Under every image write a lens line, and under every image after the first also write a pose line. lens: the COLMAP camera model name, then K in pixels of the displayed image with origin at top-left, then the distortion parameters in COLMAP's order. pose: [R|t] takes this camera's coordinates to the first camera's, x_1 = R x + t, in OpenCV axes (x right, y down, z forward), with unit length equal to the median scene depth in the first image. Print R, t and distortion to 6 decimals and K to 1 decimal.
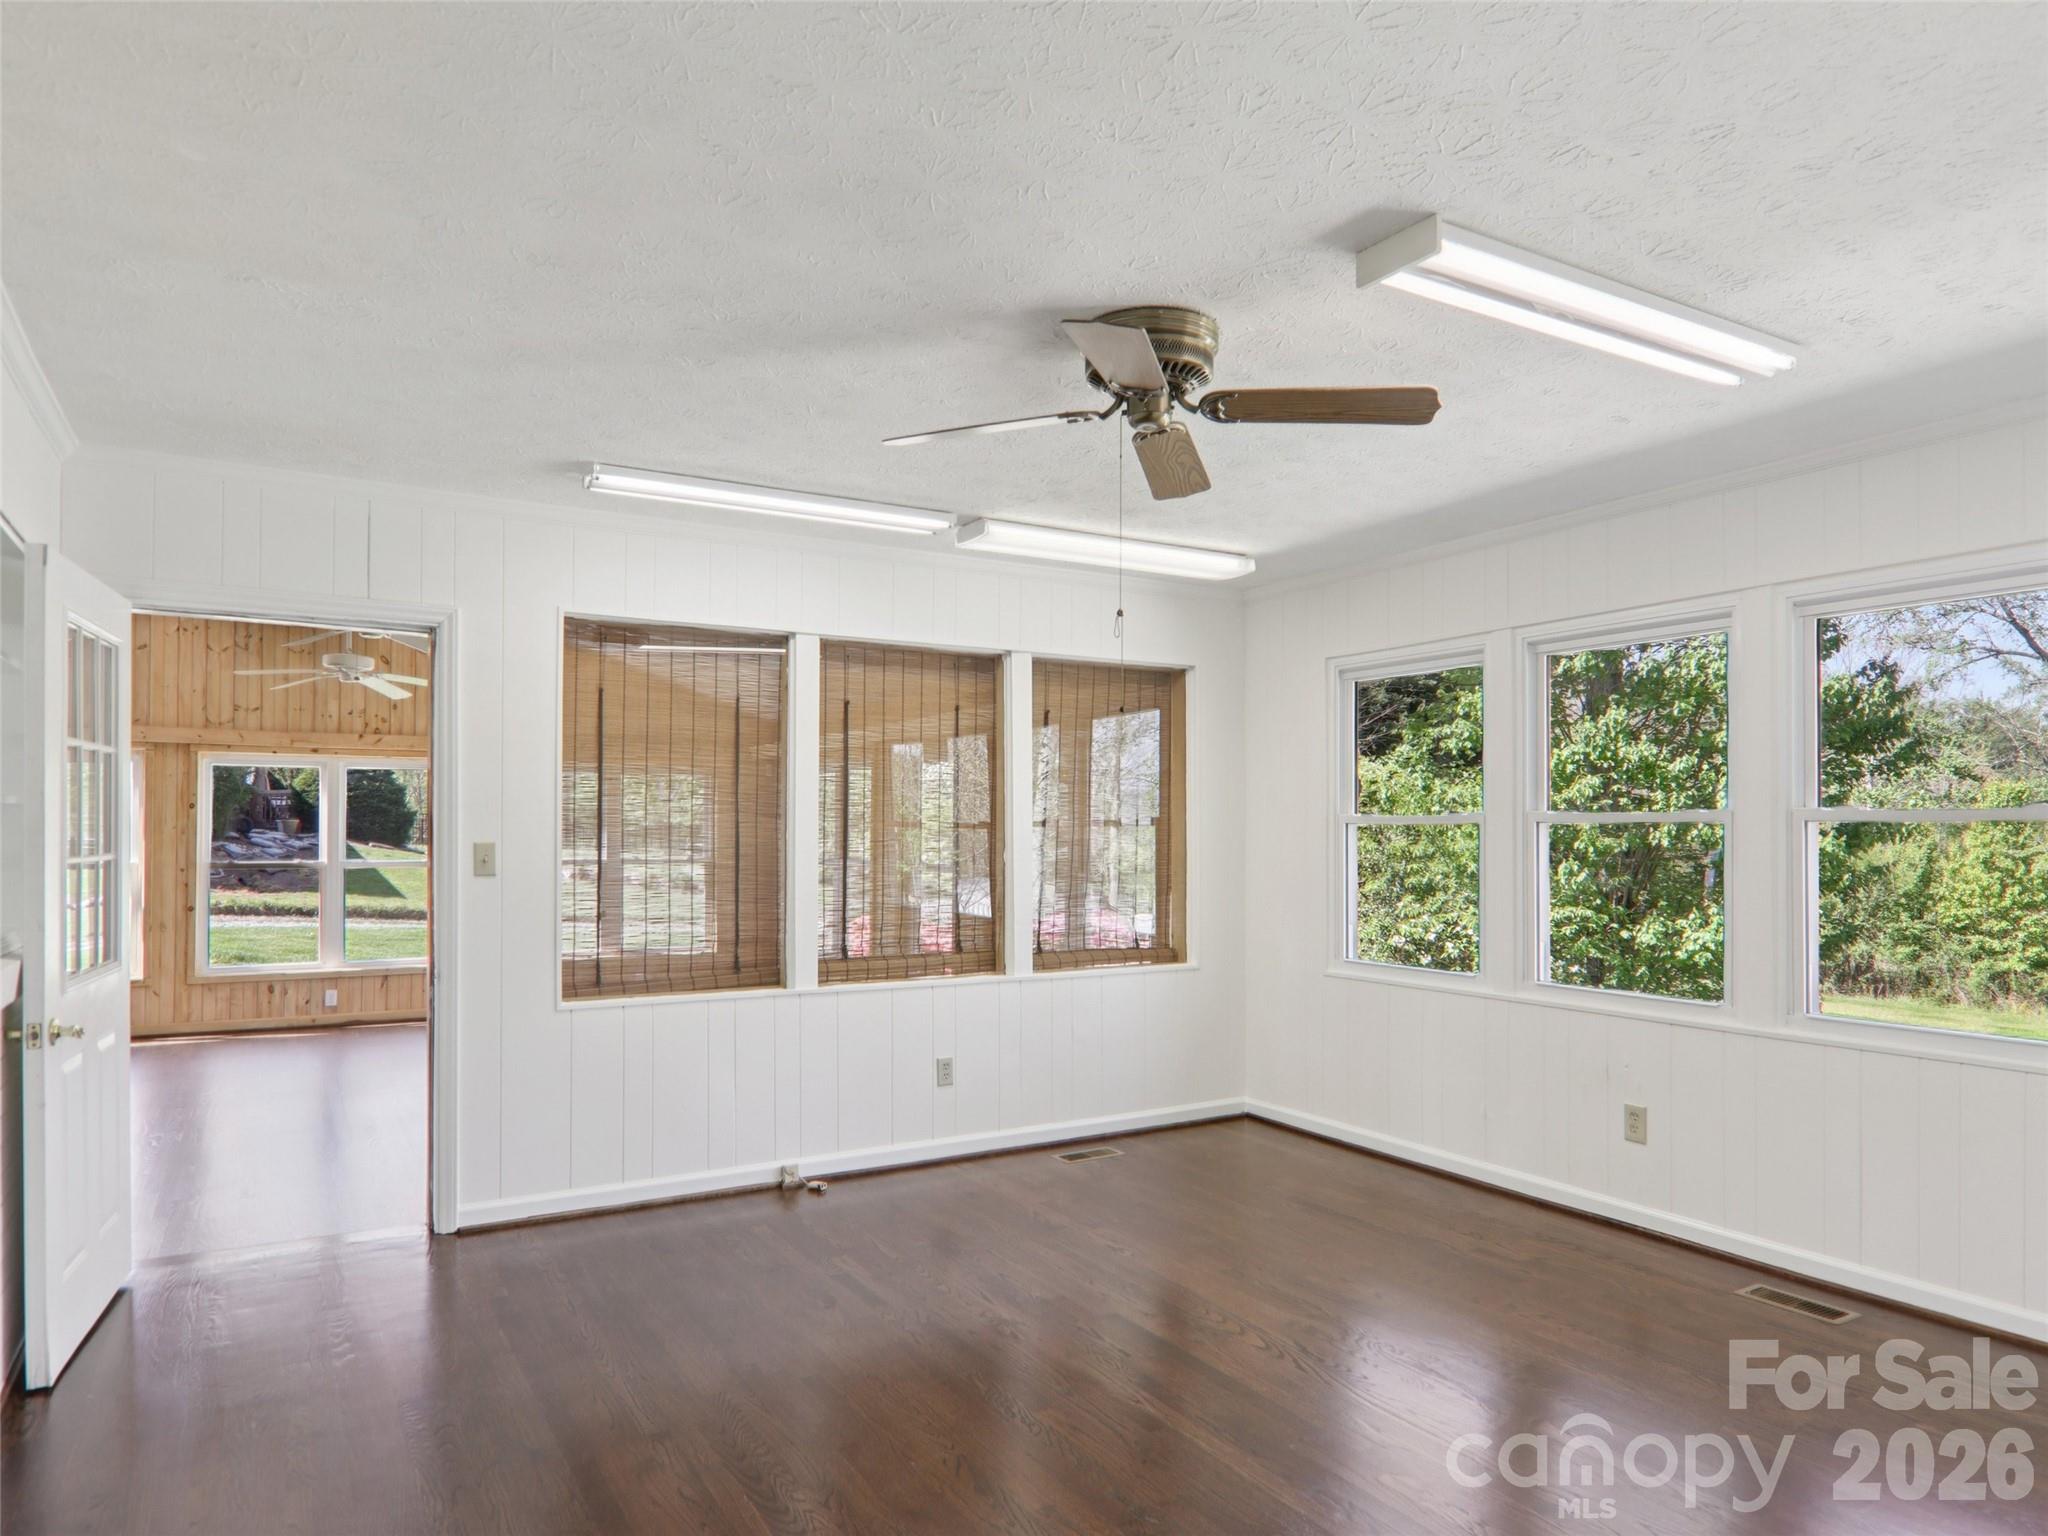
lens RADIAL K [[1306.5, 0, 1012.9], [0, 1306.5, 777.1], [0, 0, 1]] dist [-0.004470, -0.008885]
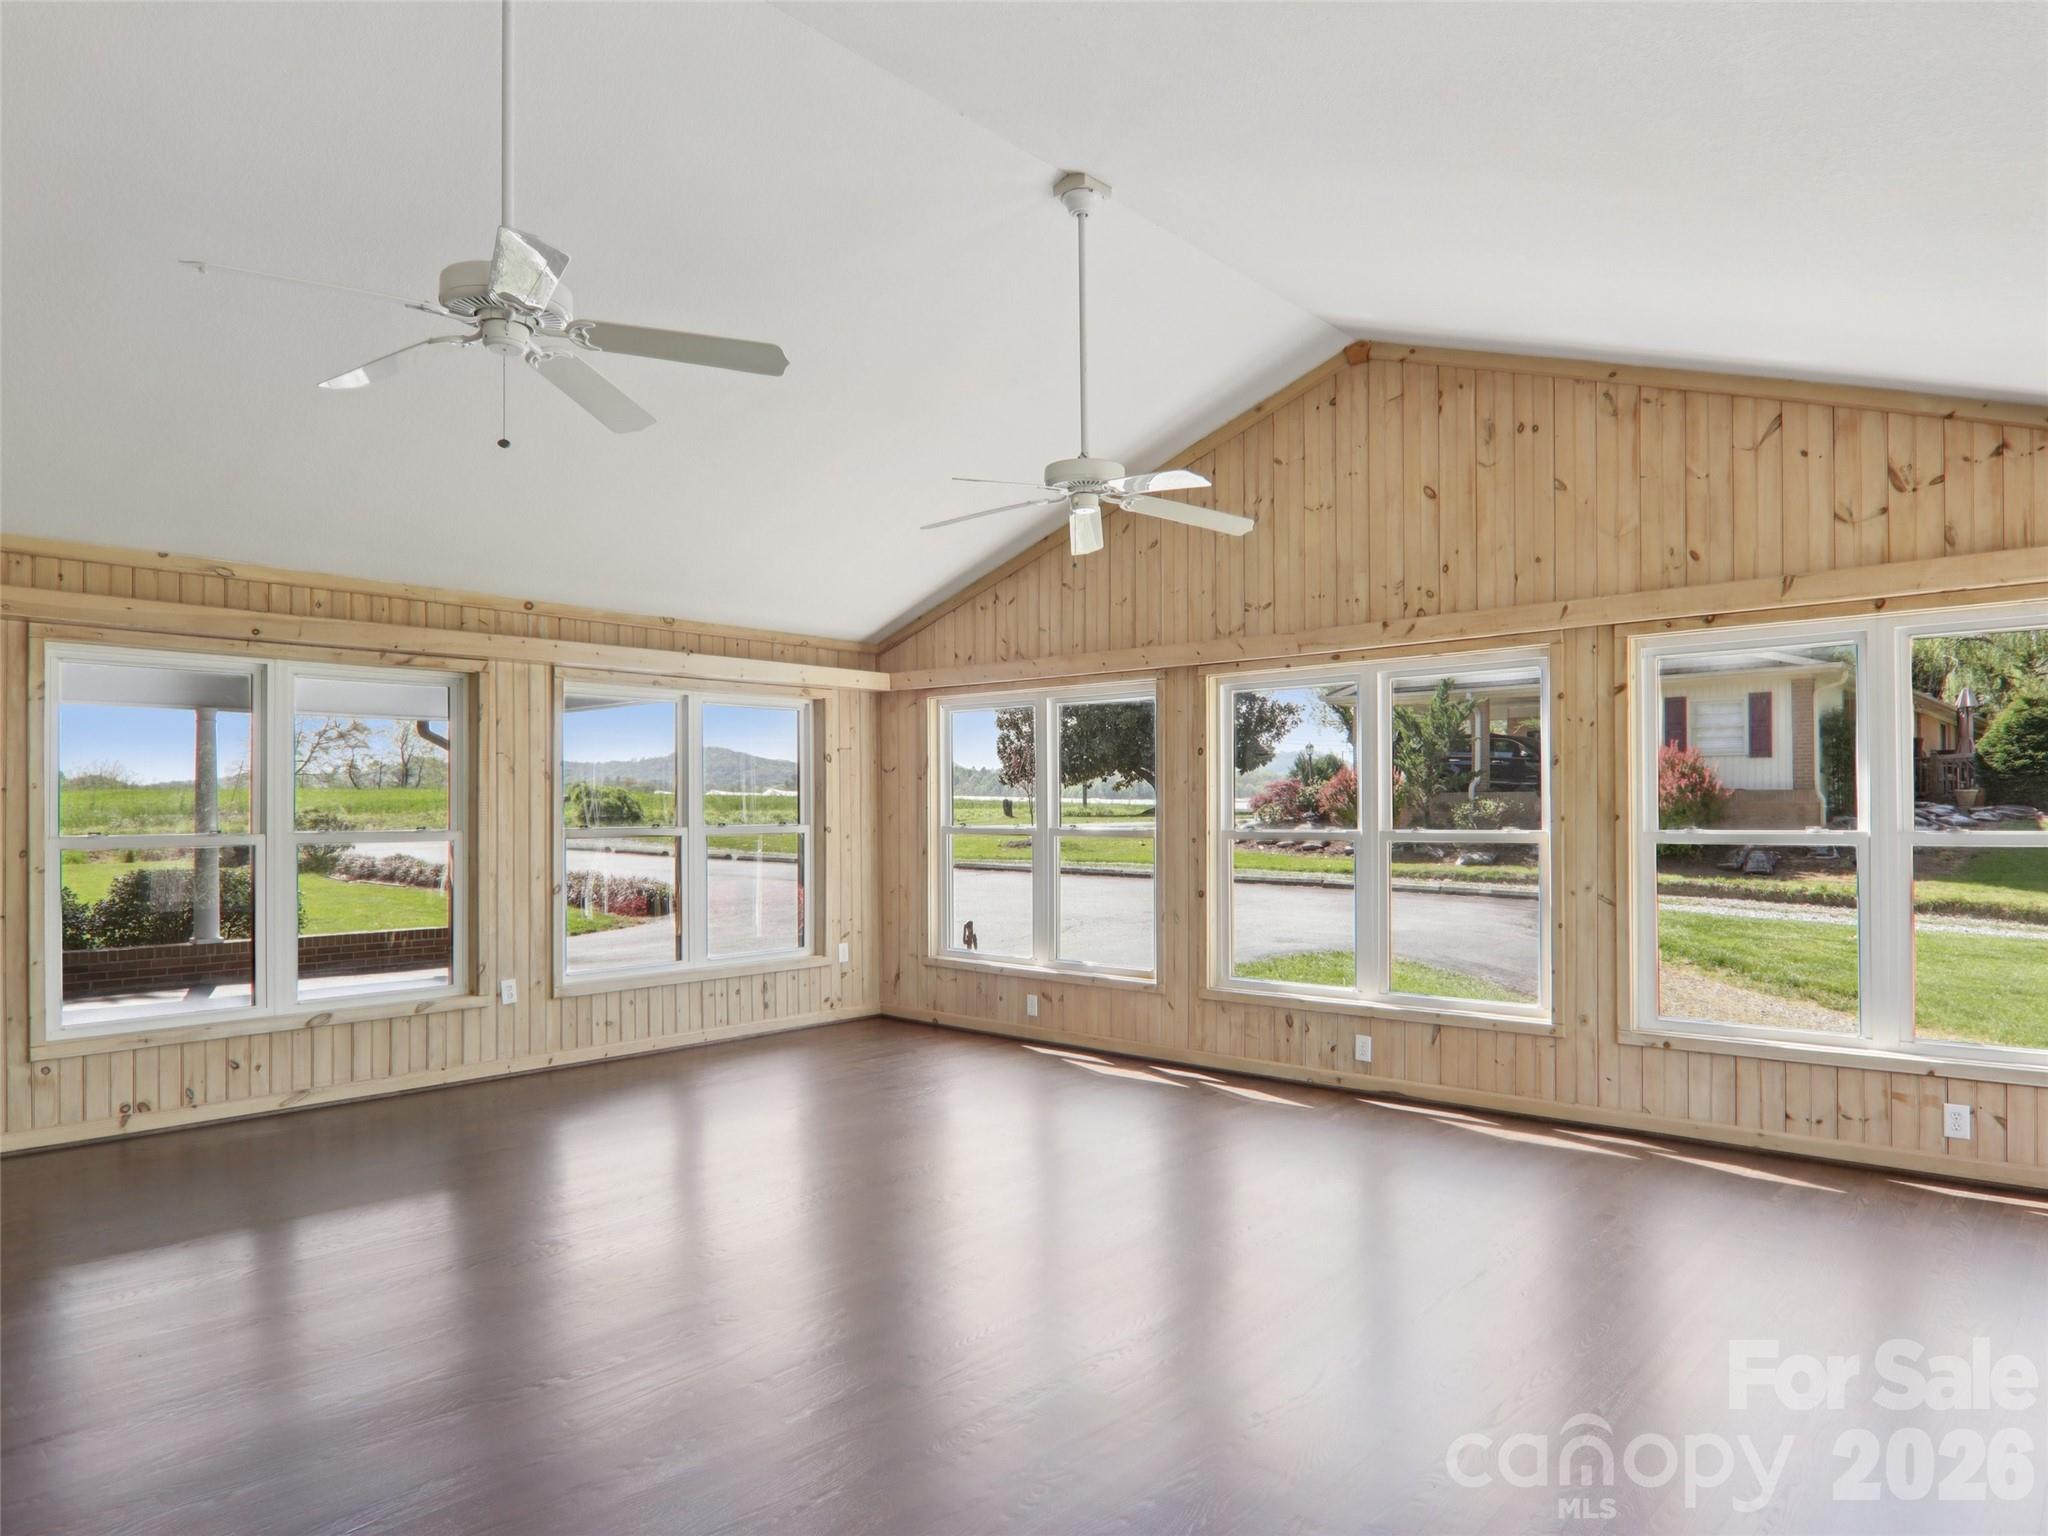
lens RADIAL K [[1306.5, 0, 1027.2], [0, 1306.5, 785.1], [0, 0, 1]] dist [-0.004470, -0.008885]
pose [[0.283469, -0.028305, -0.958564, 0.034785], [0.044187, 0.998888, -0.016429, 0.047651], [0.957963, -0.037699, 0.284404, 0.687730]]
